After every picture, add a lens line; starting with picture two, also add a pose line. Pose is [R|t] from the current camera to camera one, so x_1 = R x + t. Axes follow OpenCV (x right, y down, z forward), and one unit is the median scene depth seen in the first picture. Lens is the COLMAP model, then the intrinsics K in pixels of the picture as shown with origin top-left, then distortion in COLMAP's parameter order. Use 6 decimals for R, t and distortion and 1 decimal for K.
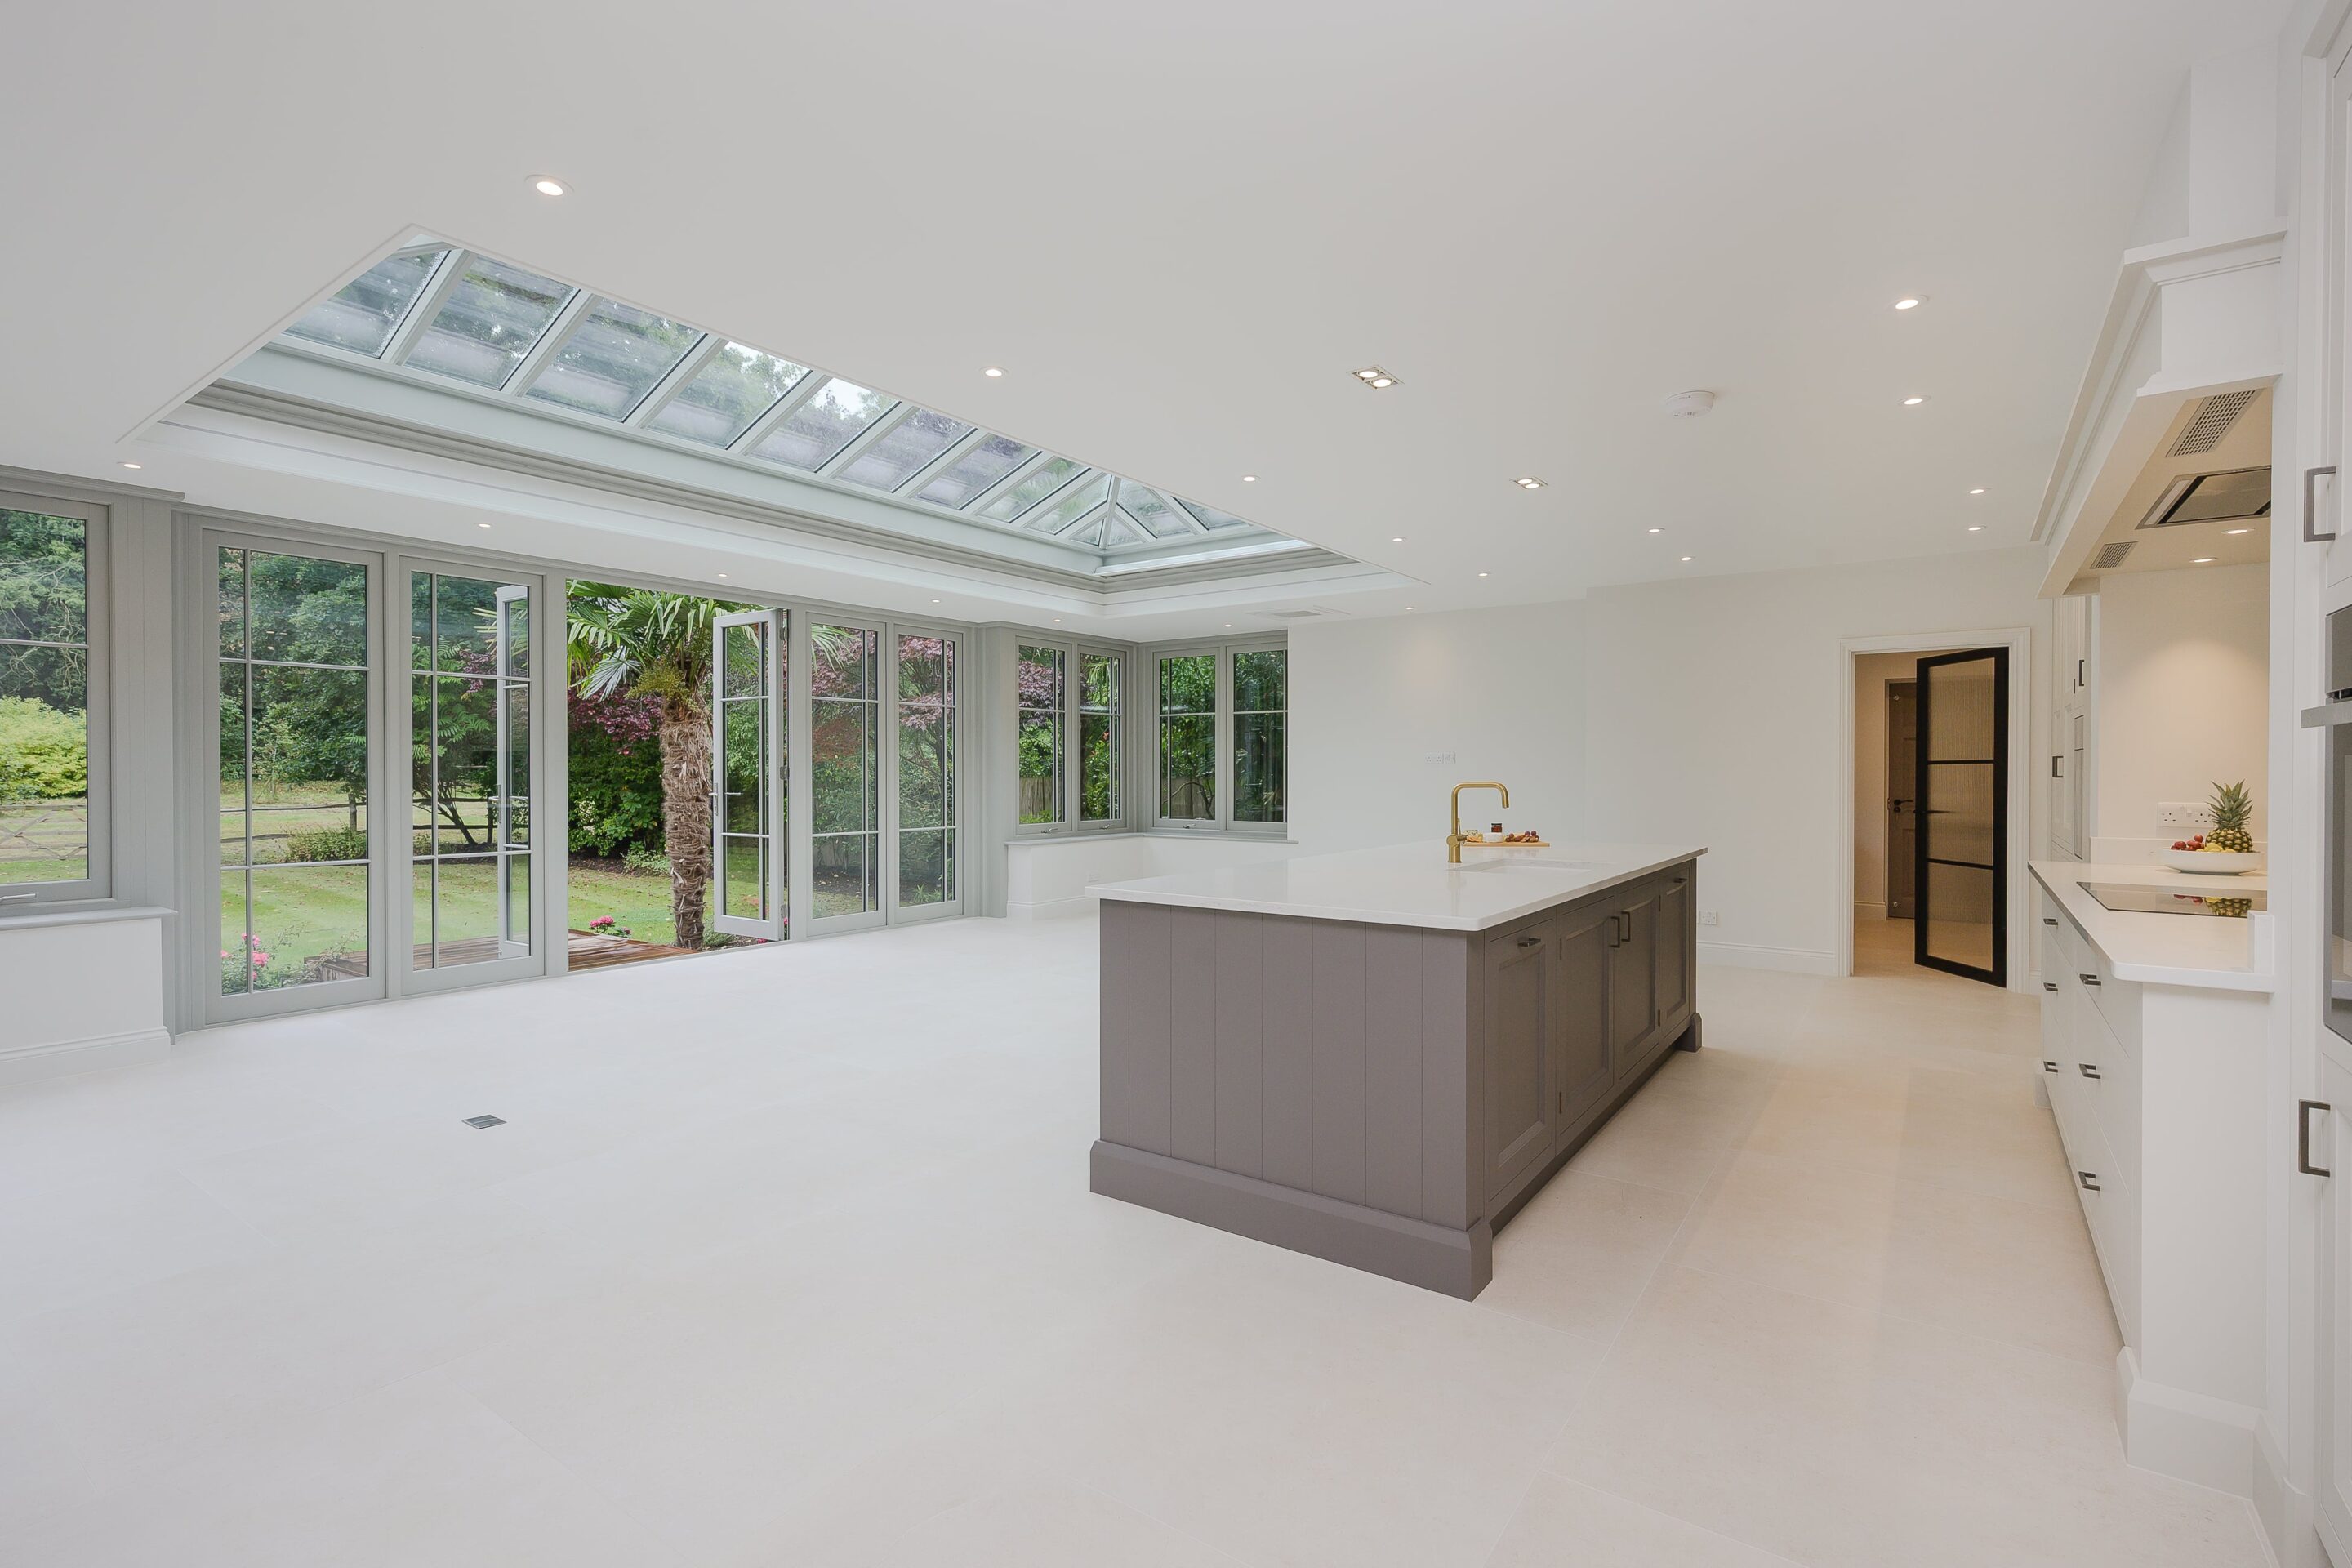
lens RADIAL K [[1080.1, 0, 1176.0], [0, 1080.1, 784.0], [0, 0, 1]] dist [-0.000120, -0.000038]
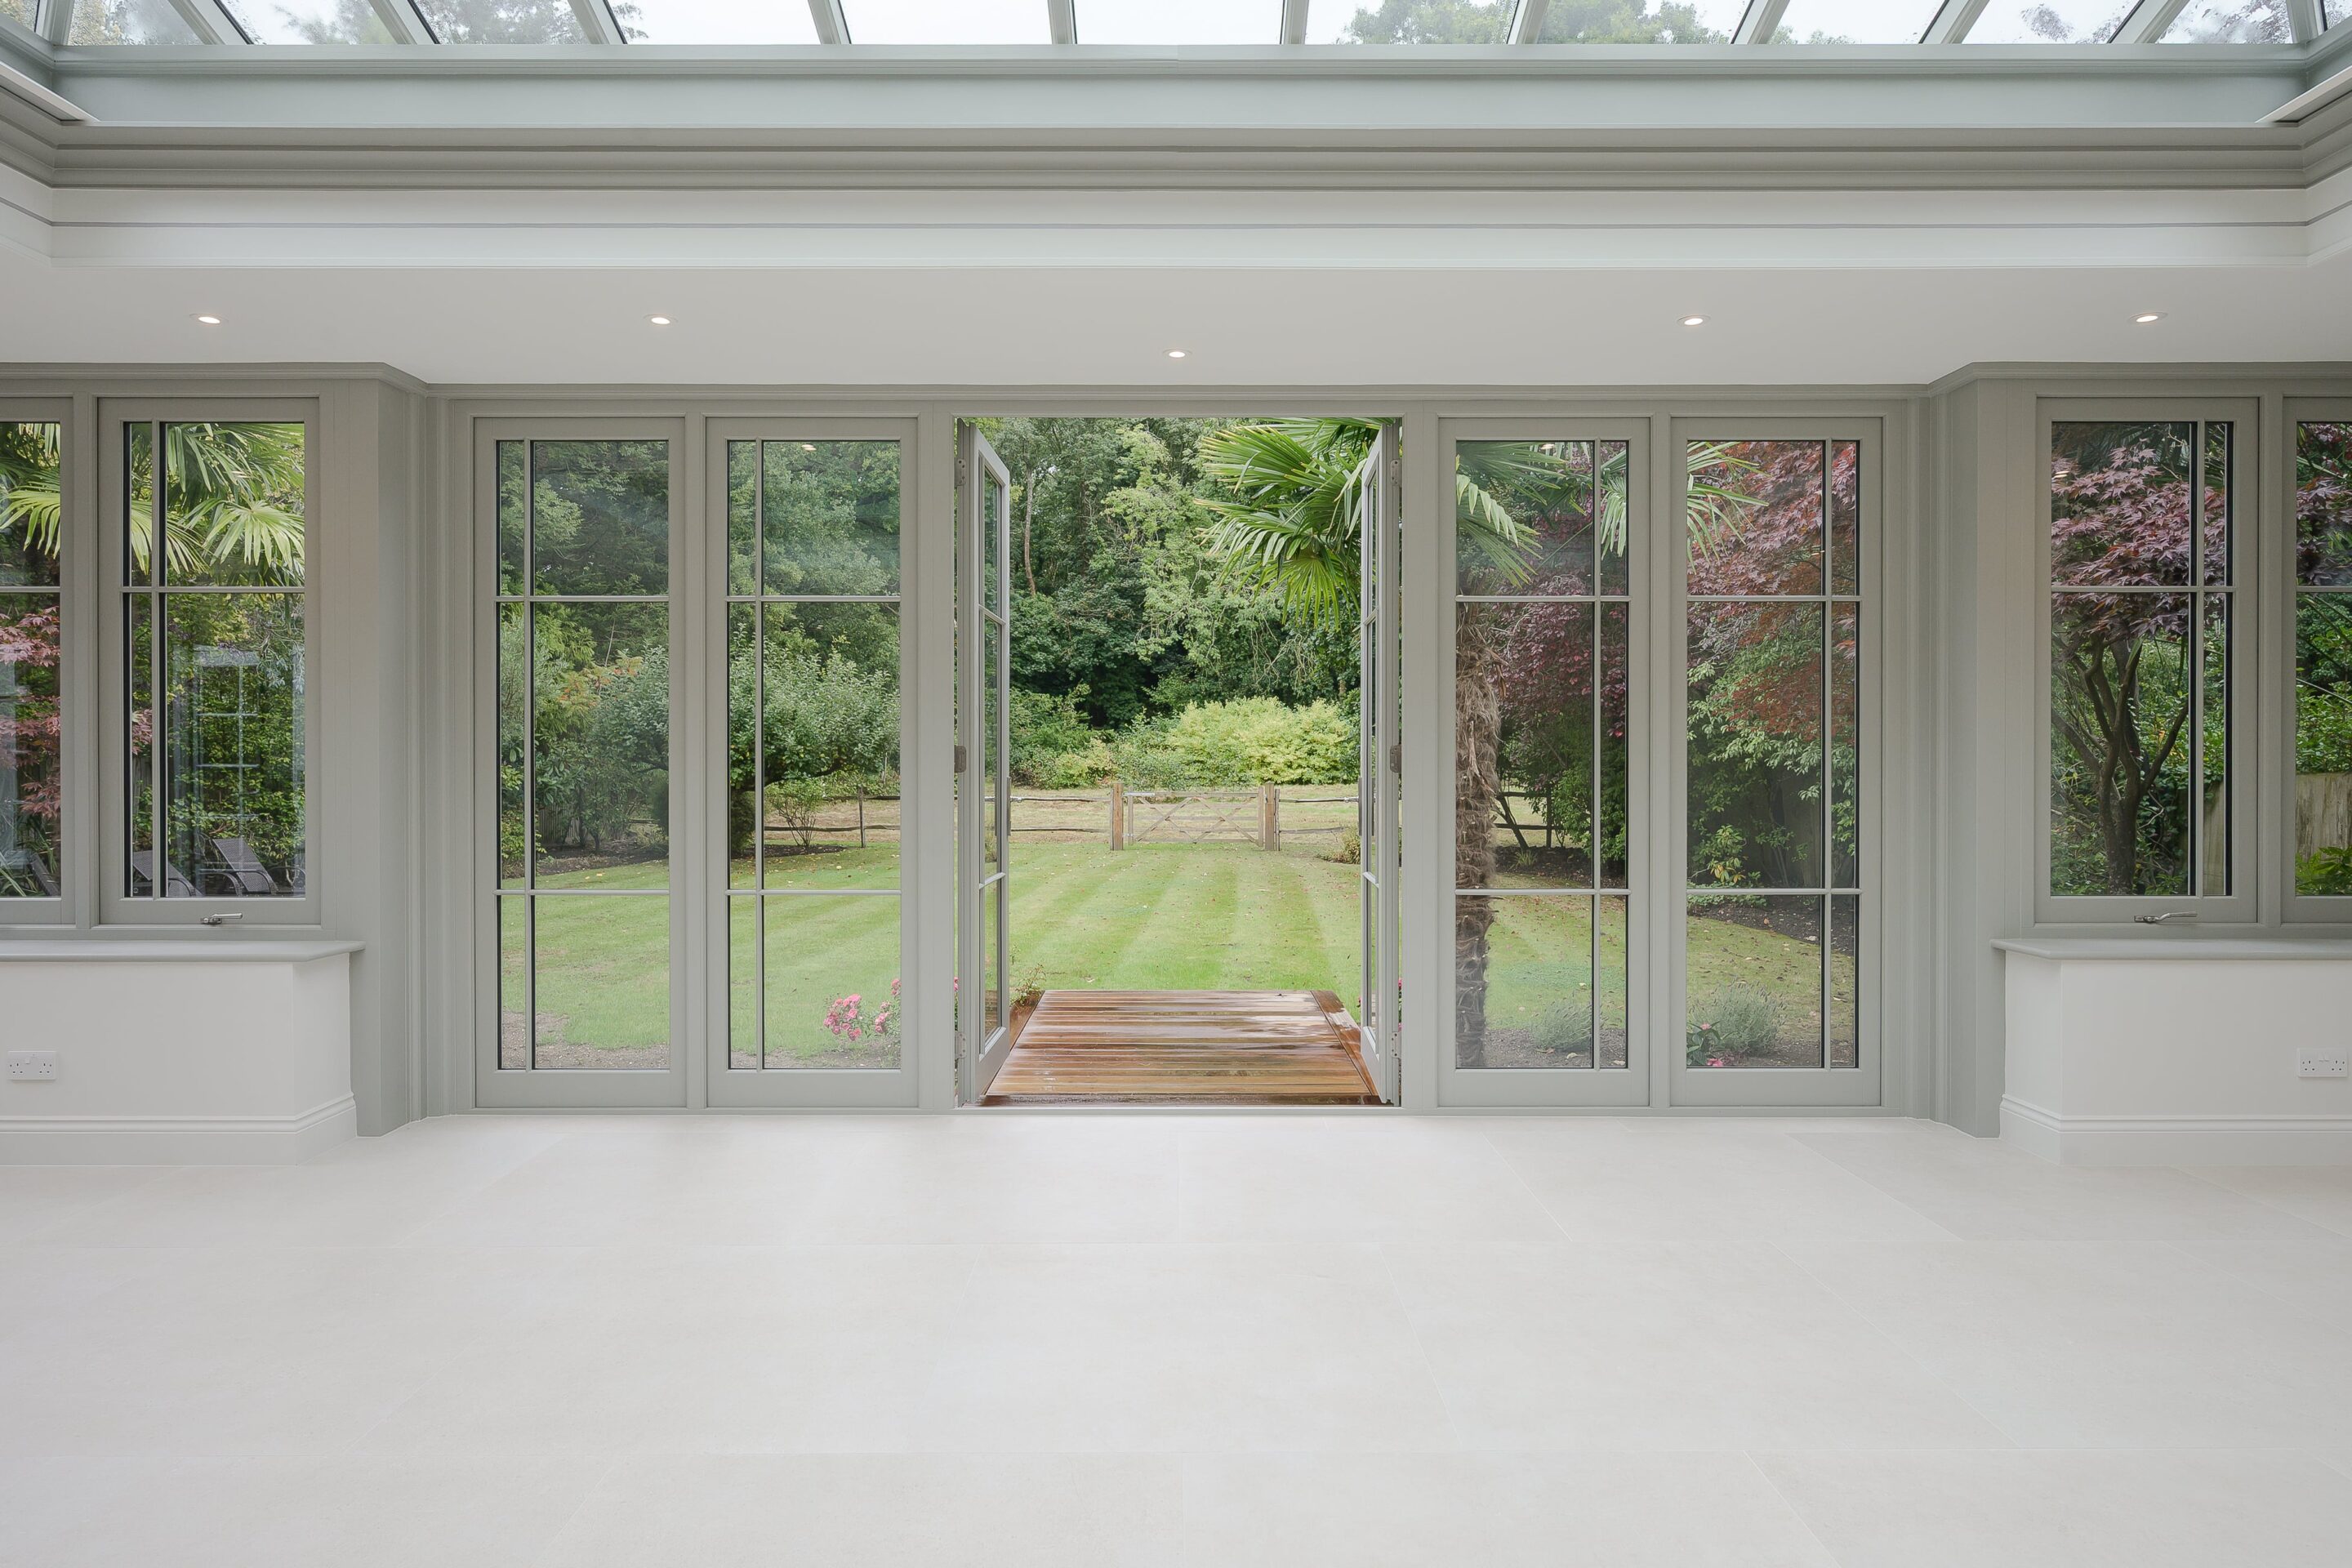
lens RADIAL K [[1318.4, 0, 1176.0], [0, 1318.4, 784.0], [0, 0, 1]] dist [-0.001302, -0.000824]
pose [[0.585561, 0.013419, -0.810518, 0.018758], [-0.008956, 0.999909, 0.010084, -0.001568], [0.810579, 0.001354, 0.585627, 0.182758]]
